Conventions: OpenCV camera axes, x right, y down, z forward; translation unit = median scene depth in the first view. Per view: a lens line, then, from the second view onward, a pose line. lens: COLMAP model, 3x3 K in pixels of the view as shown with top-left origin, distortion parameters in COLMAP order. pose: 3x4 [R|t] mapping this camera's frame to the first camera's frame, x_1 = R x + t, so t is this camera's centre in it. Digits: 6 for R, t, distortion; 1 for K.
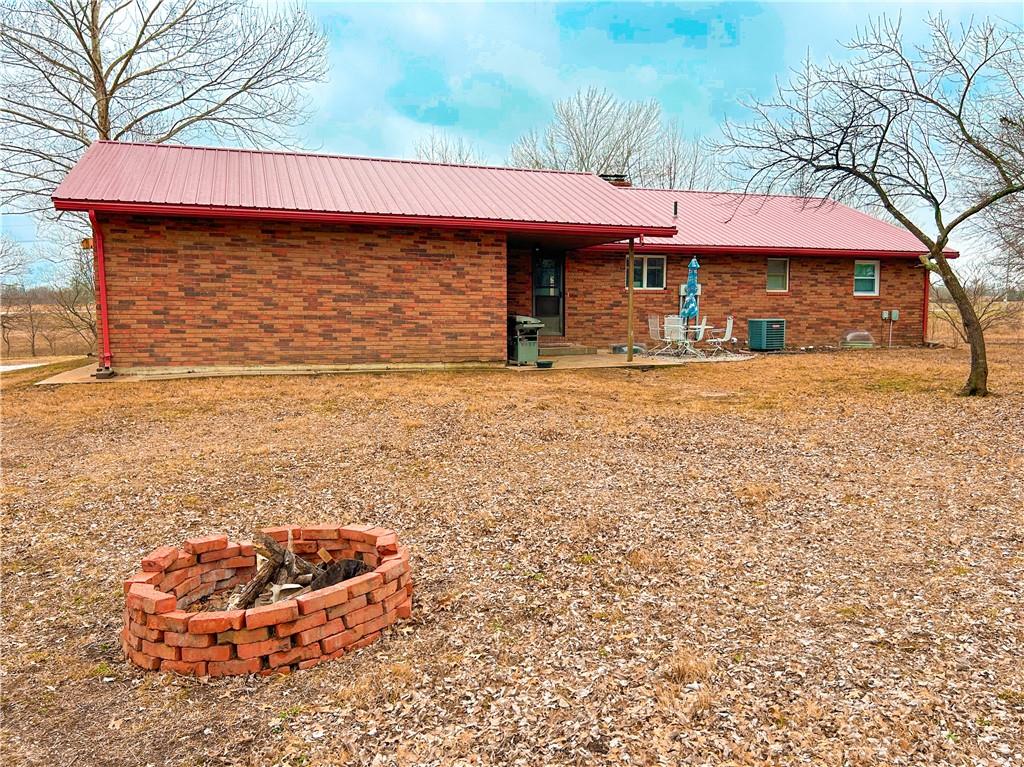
lens RADIAL K [[784.3, 0, 512.0], [0, 784.3, 383.5], [0, 0, 1]] dist [0.076941, -0.209077]
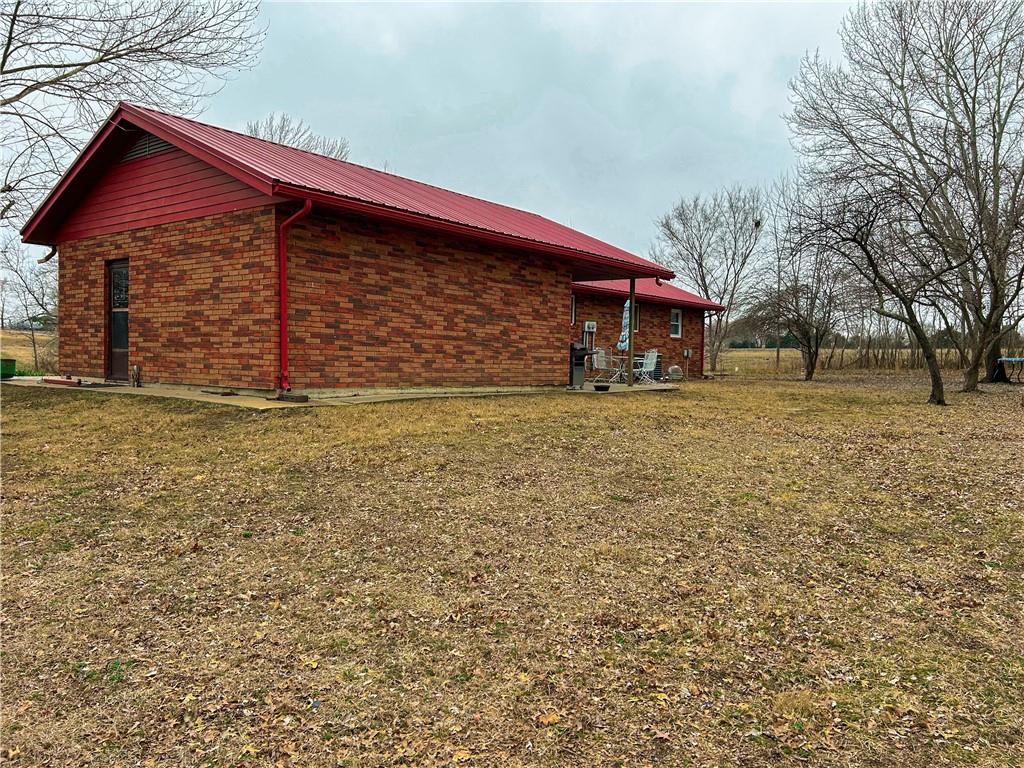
lens RADIAL K [[784.3, 0, 512.0], [0, 784.3, 384.0], [0, 0, 1]] dist [0.076941, -0.209077]
pose [[0.833877, 0.000159, 0.551950, -0.716038], [0.029274, 0.998580, -0.044515, 0.016266], [-0.551174, 0.053278, 0.832688, 0.173508]]
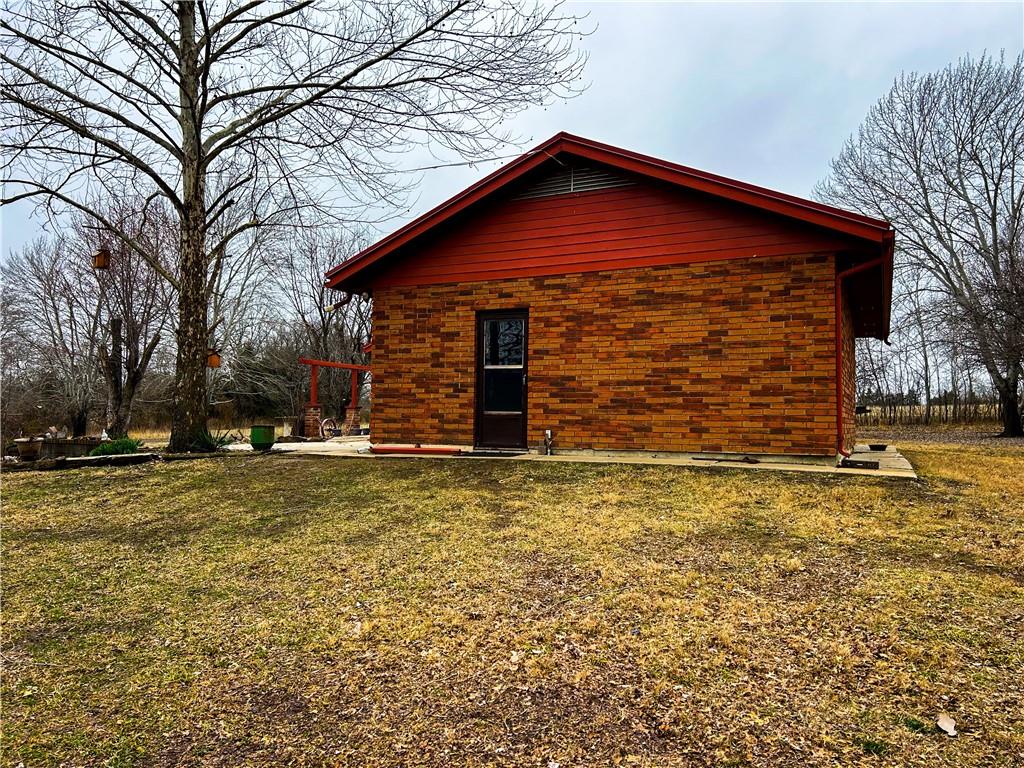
lens RADIAL K [[784.3, 0, 512.0], [0, 784.3, 384.0], [0, 0, 1]] dist [0.076941, -0.209077]
pose [[0.714952, 0.039774, 0.698041, -1.171820], [0.053396, 0.992359, -0.111234, -0.019871], [-0.697131, 0.116799, 0.707366, 0.647784]]
